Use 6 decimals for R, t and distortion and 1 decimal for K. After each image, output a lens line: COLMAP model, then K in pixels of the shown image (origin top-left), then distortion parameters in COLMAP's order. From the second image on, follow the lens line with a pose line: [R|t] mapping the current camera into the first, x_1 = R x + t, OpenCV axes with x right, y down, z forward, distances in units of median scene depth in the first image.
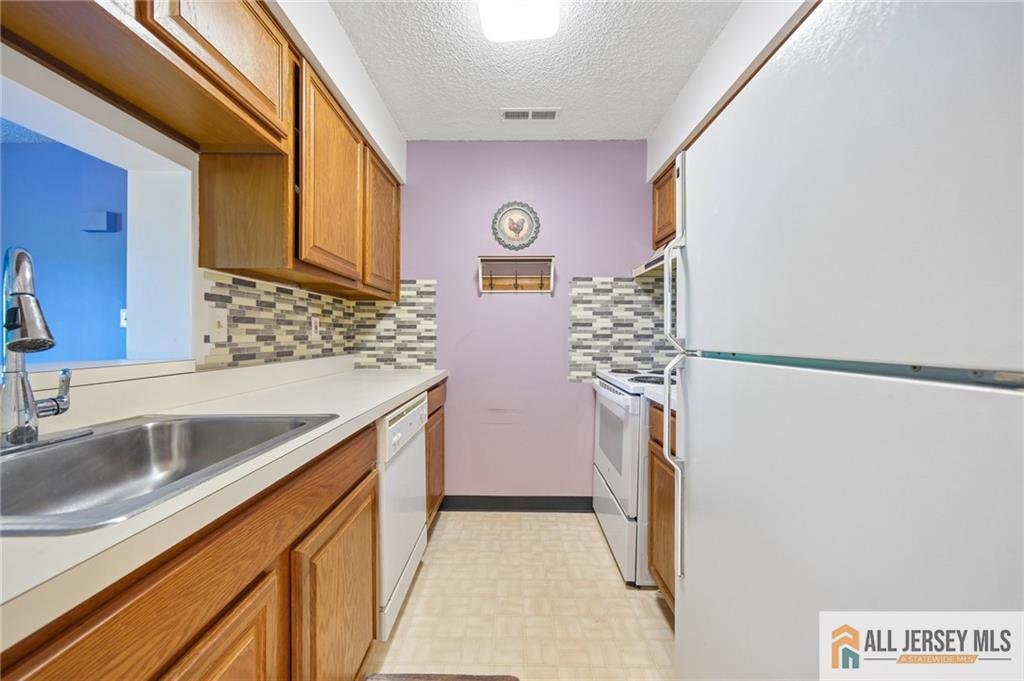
lens RADIAL K [[386.0, 0, 508.8], [0, 386.0, 334.4], [0, 0, 1]] dist [-0.000009, -0.000002]
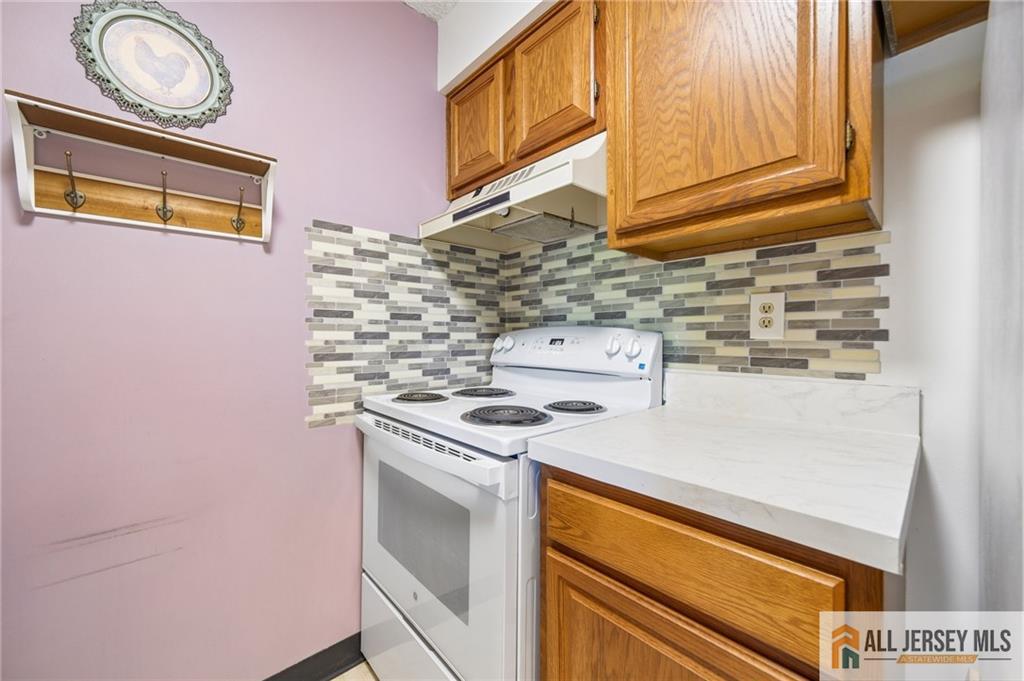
lens RADIAL K [[389.8, 0, 508.5], [0, 389.8, 340.4], [0, 0, 1]] dist [-0.003564, 0.000860]
pose [[0.731124, -0.015826, 0.682061, 0.002827], [0.008022, 0.999861, 0.014602, 0.004627], [-0.682197, -0.005204, 0.731150, 0.455034]]
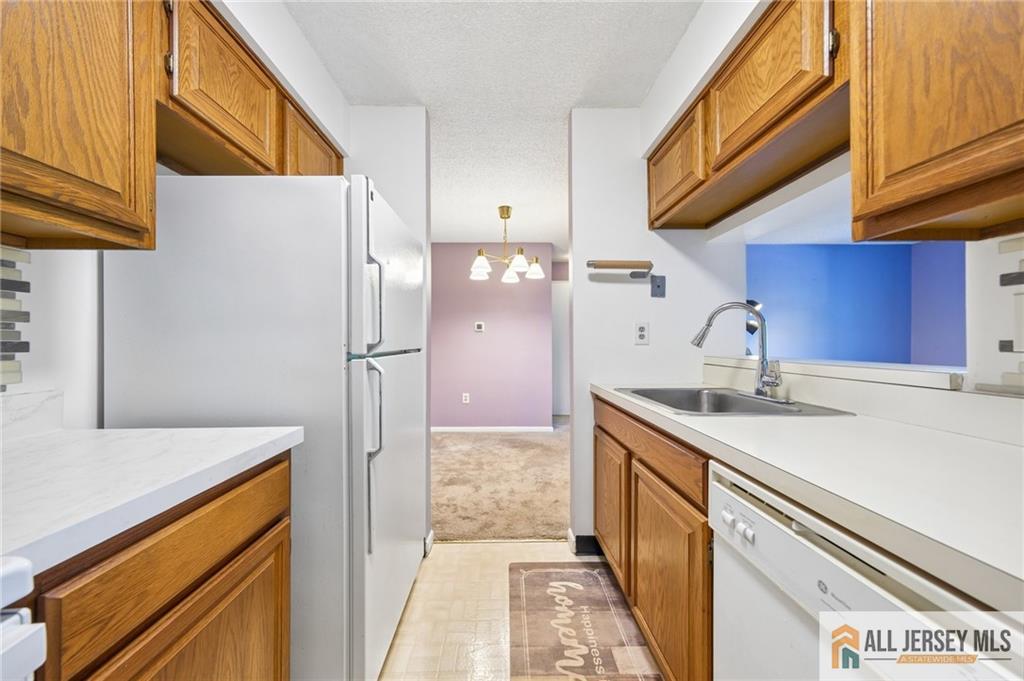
lens RADIAL K [[352.8, 0, 508.0], [0, 352.8, 343.5], [0, 0, 1]] dist [0.003109, 0.000376]
pose [[-0.999409, 0.000161, -0.034373, 0.036770], [0.000089, 0.999998, 0.002094, 0.003688], [0.034374, 0.002090, -0.999407, 0.926062]]
